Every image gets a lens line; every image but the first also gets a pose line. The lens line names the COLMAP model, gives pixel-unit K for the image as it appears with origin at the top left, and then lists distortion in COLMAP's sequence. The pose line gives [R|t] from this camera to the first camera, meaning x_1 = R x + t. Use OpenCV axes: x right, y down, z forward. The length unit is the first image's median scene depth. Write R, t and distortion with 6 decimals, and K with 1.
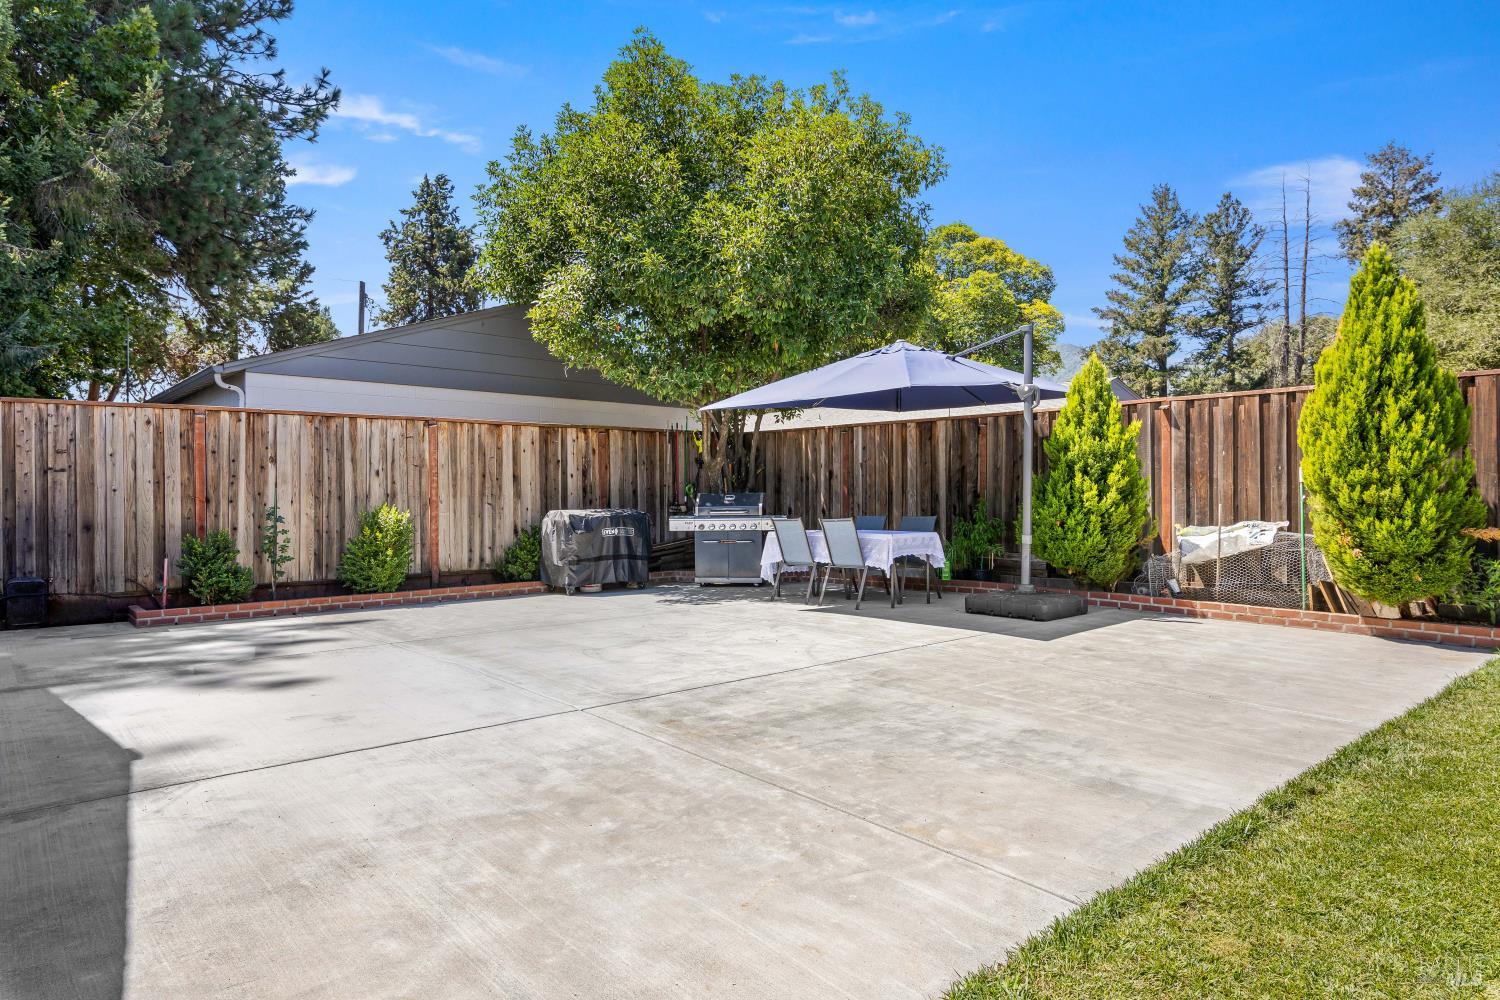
lens RADIAL K [[912.0, 0, 751.1], [0, 912.0, 490.9], [0, 0, 1]] dist [0.001222, -0.001940]
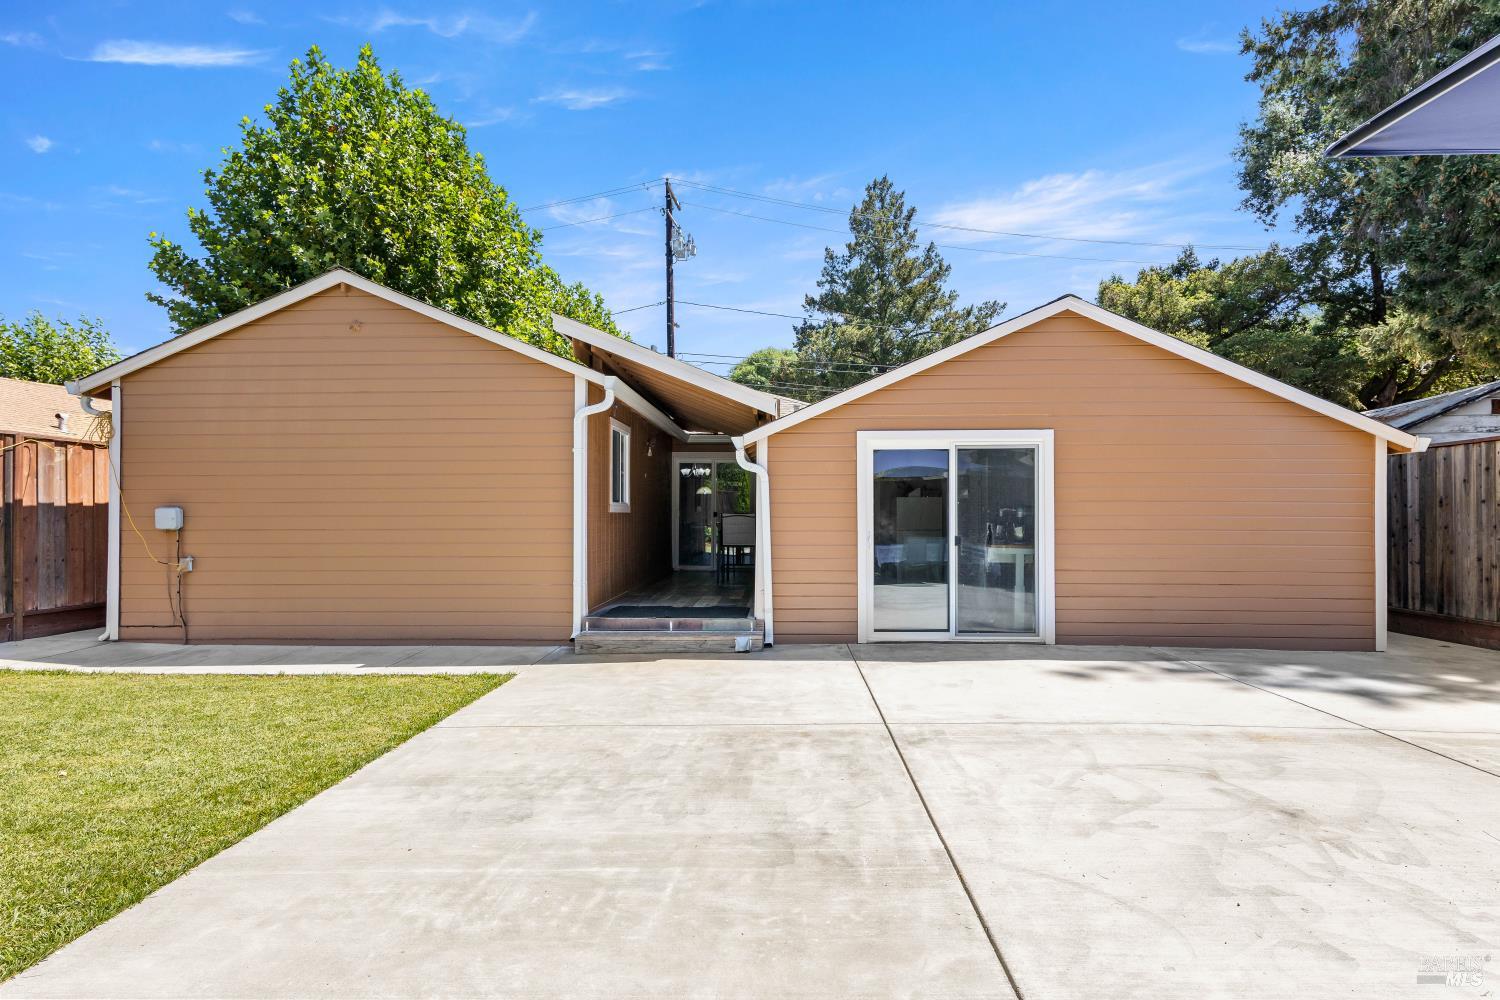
lens RADIAL K [[741.6, 0, 760.4], [0, 741.6, 508.3], [0, 0, 1]] dist [0.005440, -0.000840]
pose [[-0.672004, 0.004562, -0.740533, 0.450952], [0.009446, 0.999952, -0.002411, -0.027290], [0.740487, -0.008615, -0.672015, 1.088365]]
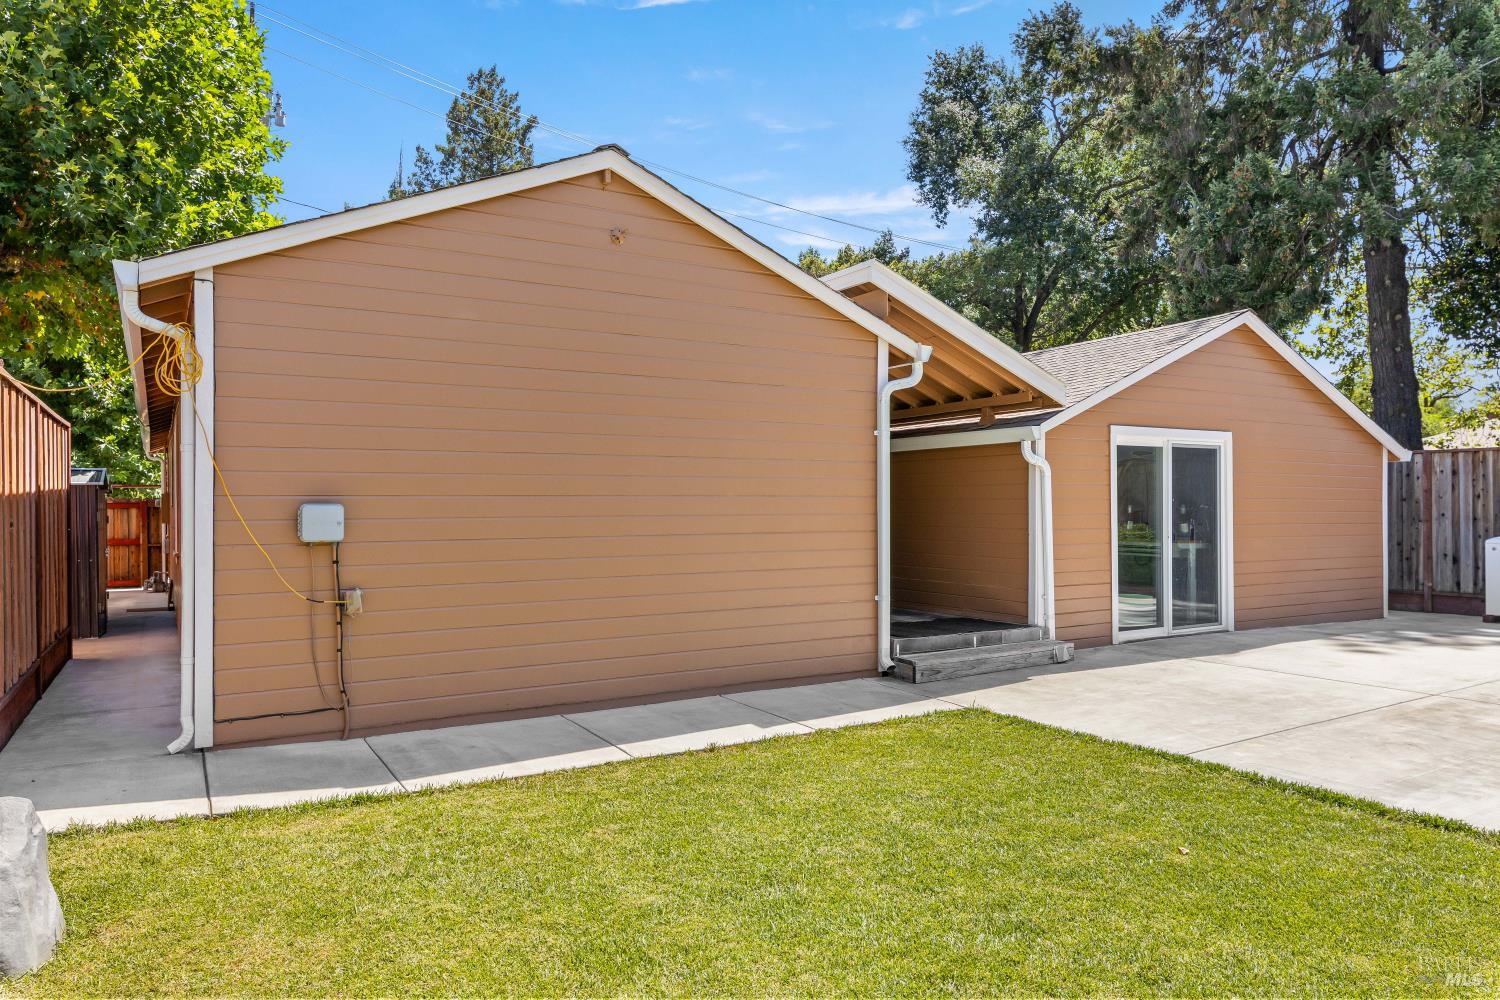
lens RADIAL K [[959.5, 0, 743.0], [0, 959.5, 508.2], [0, 0, 1]] dist [-0.001738, 0.000413]
pose [[-0.167360, 0.009196, -0.985853, 0.980565], [0.008532, 0.999933, 0.007879, -0.039263], [0.985859, -0.007092, -0.167428, 0.168034]]
